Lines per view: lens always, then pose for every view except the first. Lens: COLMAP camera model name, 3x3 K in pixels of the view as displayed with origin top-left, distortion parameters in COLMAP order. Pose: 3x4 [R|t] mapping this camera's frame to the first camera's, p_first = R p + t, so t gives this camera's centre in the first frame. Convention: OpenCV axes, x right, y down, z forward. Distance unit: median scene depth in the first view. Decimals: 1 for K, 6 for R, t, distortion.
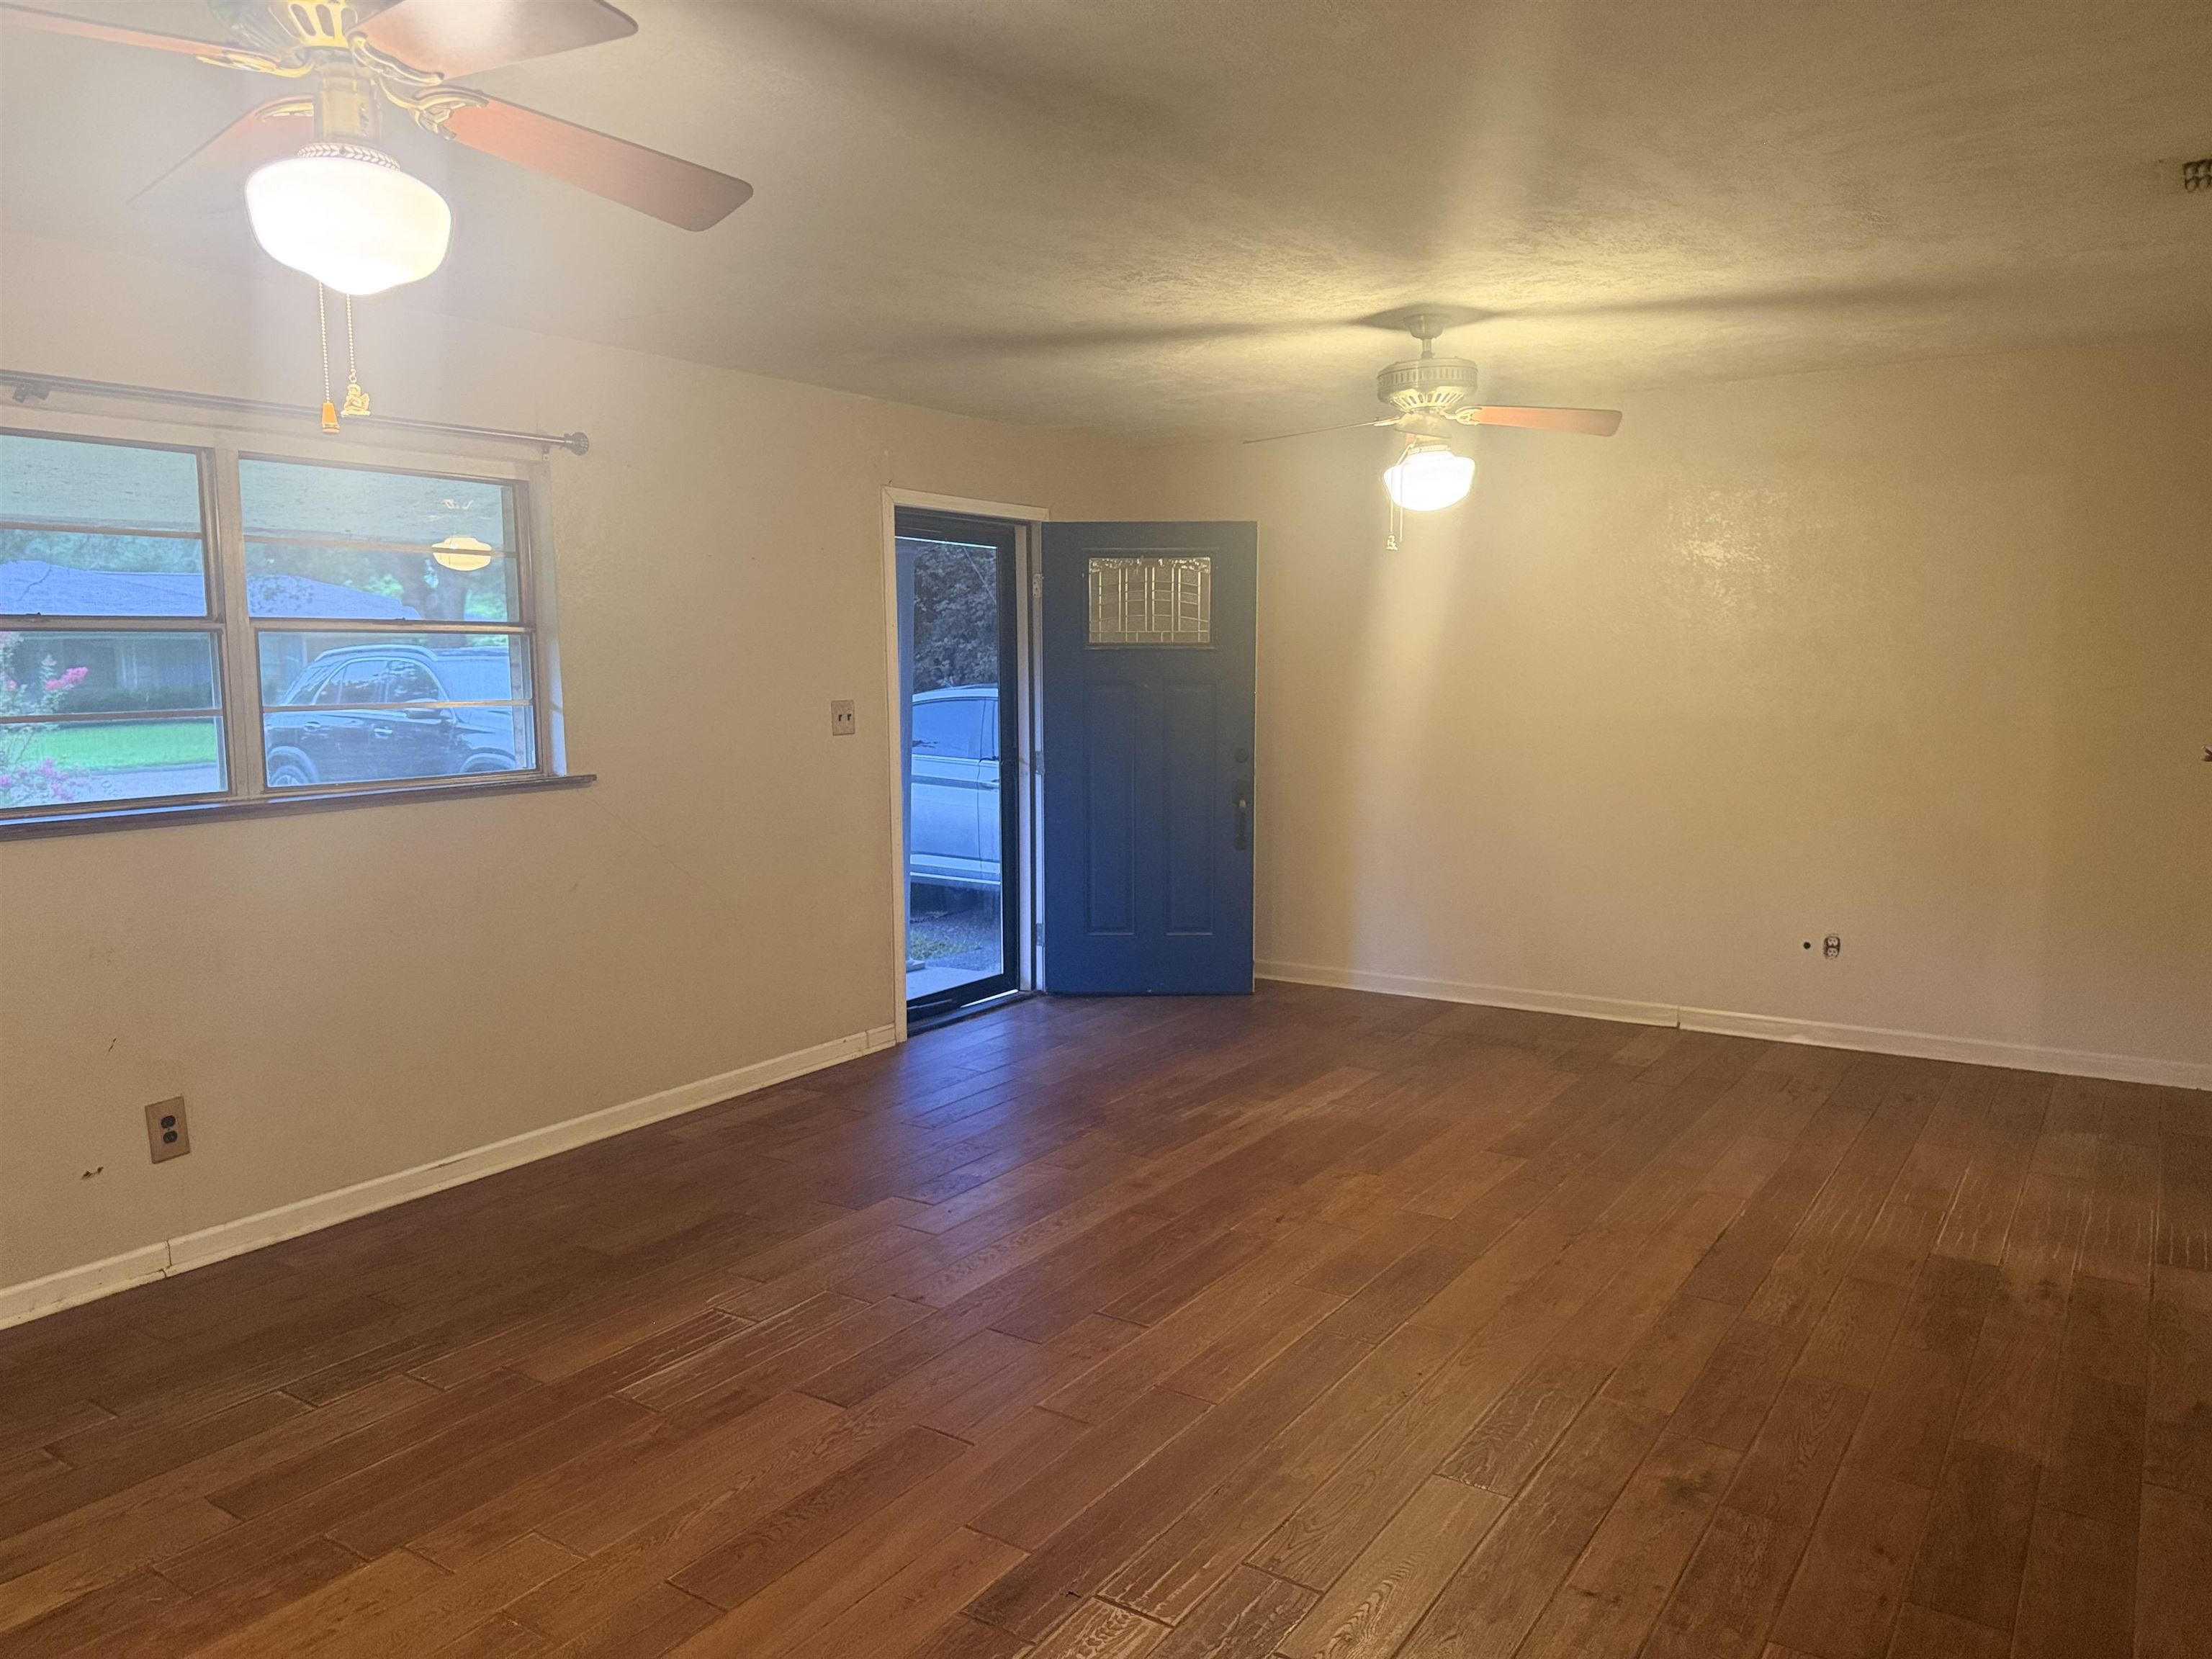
lens RADIAL K [[1567.8, 0, 1094.7], [0, 1567.8, 834.3], [0, 0, 1]] dist [0.141623, -0.177130]
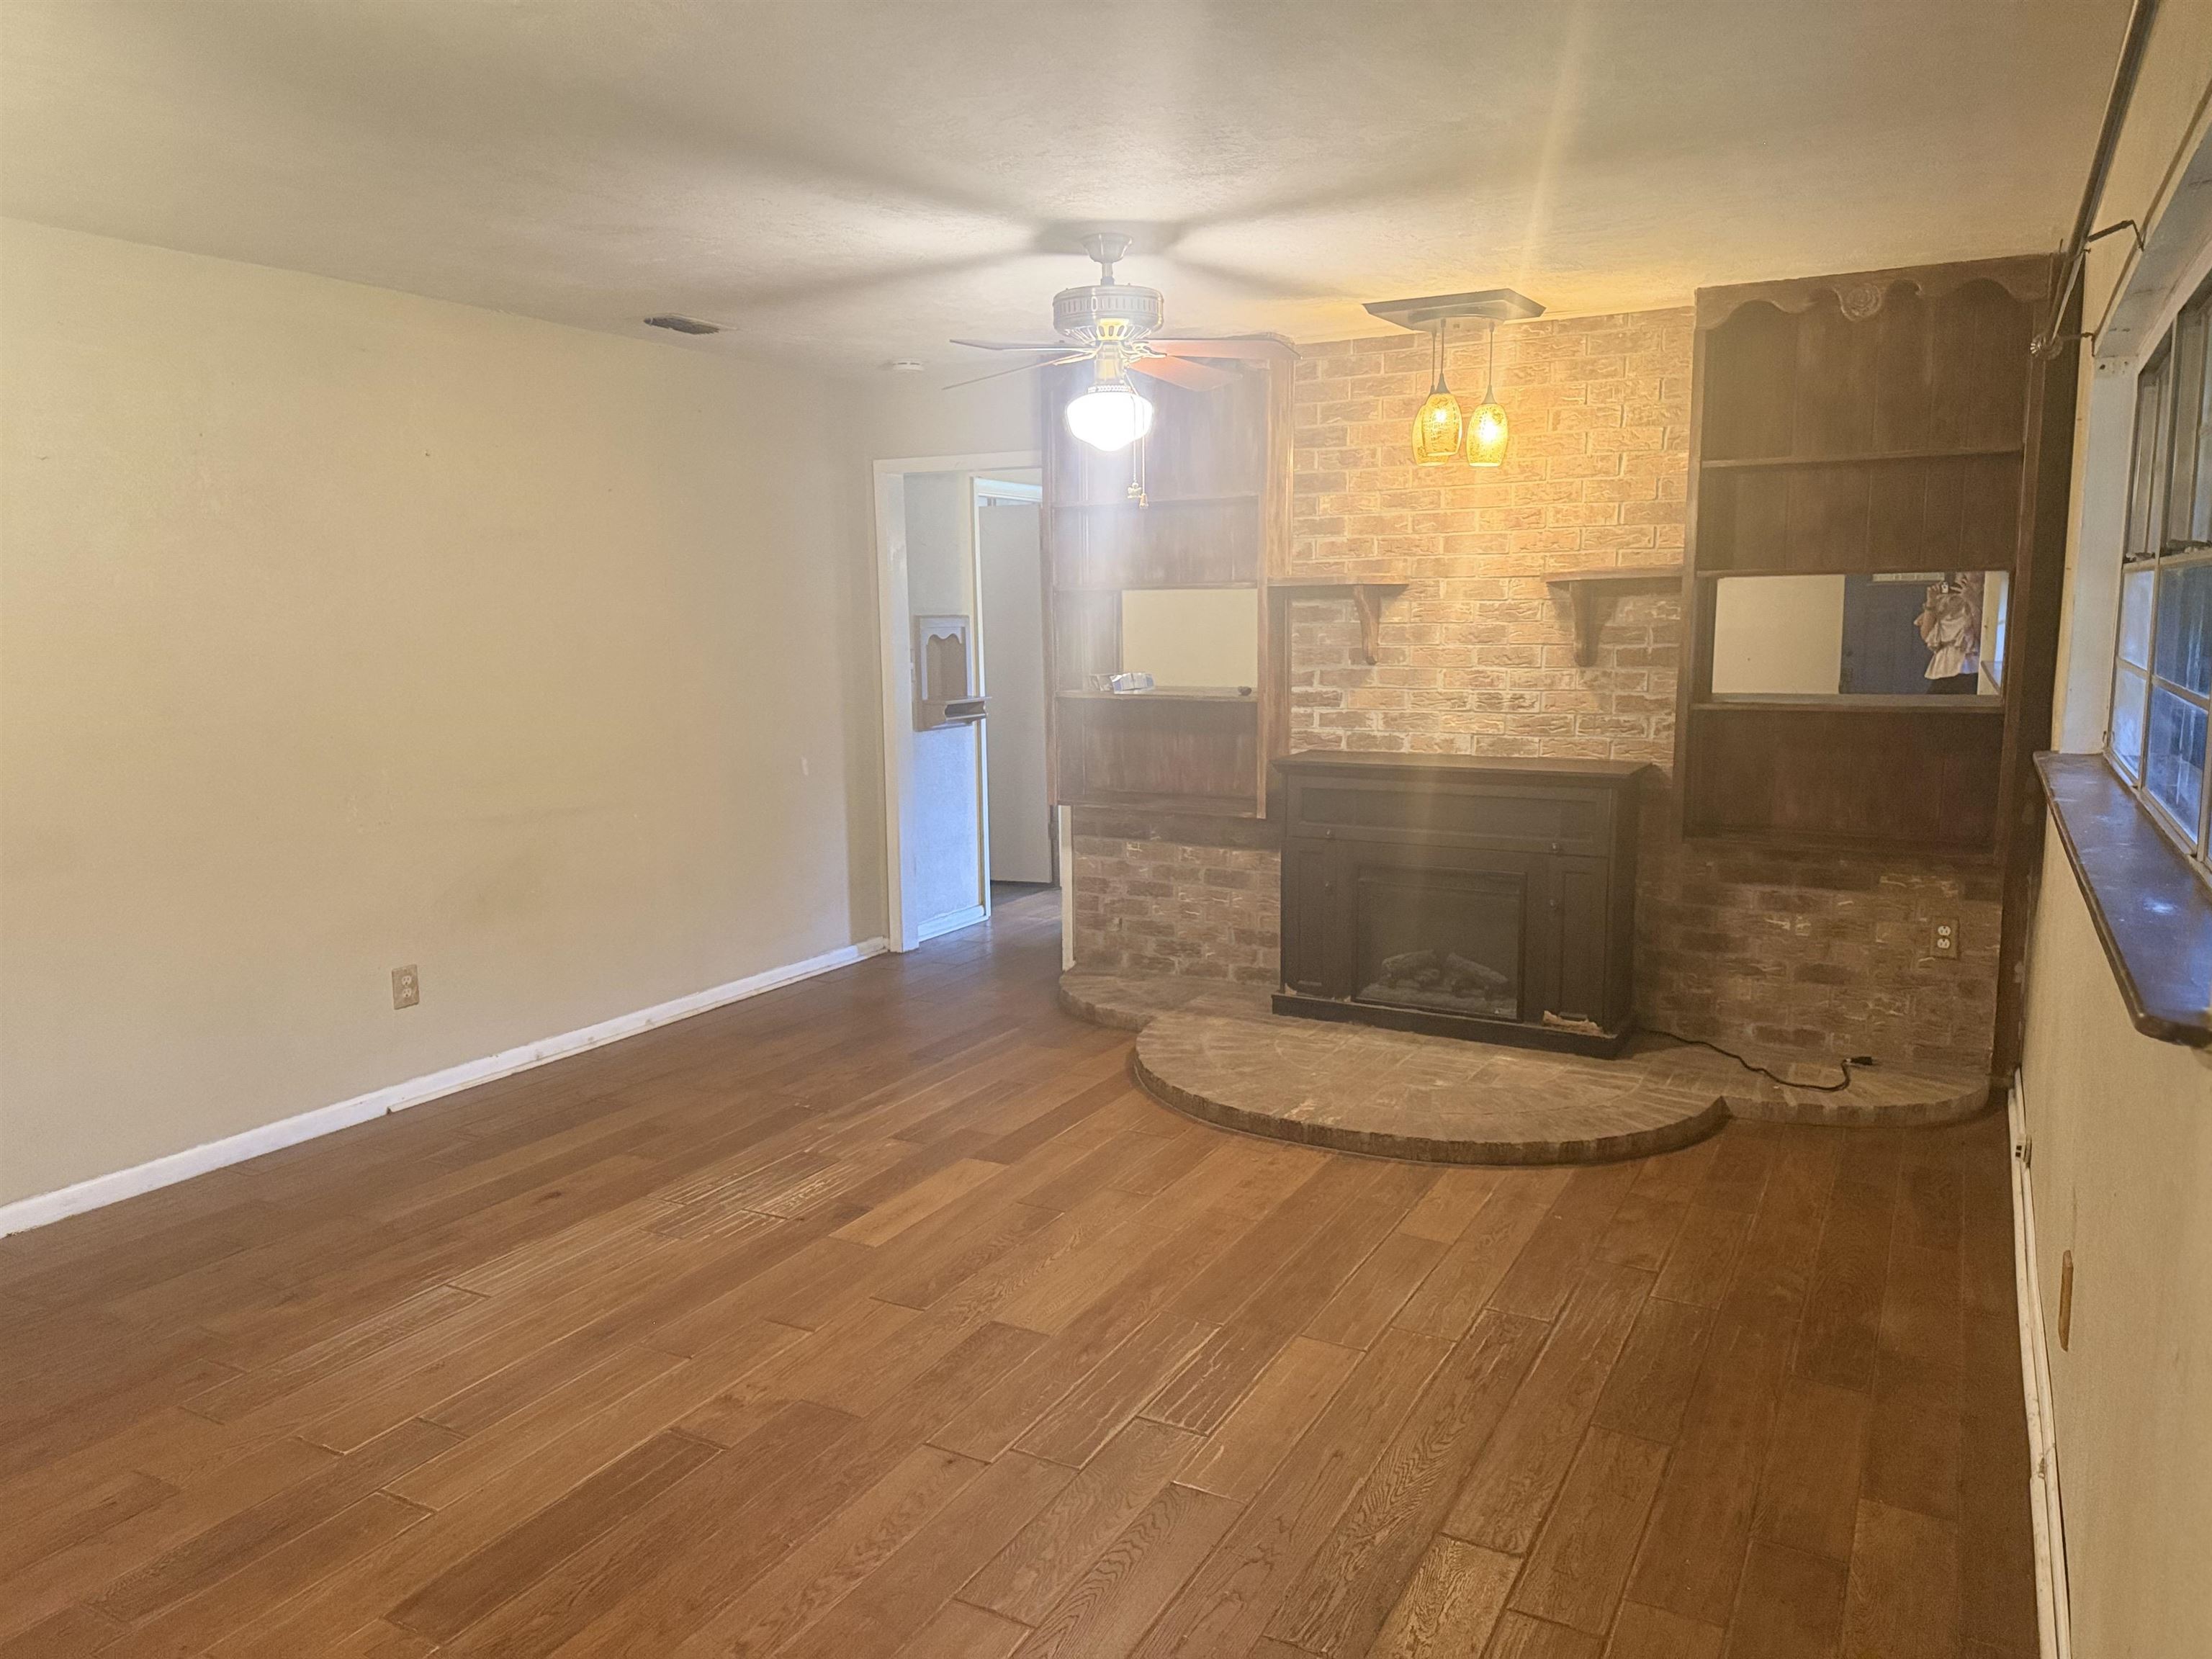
lens RADIAL K [[1567.8, 0, 1094.7], [0, 1567.8, 834.3], [0, 0, 1]] dist [0.141623, -0.177130]
pose [[-0.995067, 0.033070, -0.093532, -0.114471], [0.007193, 0.964373, 0.264448, -0.202179], [0.098945, 0.262471, -0.959854, 1.640164]]
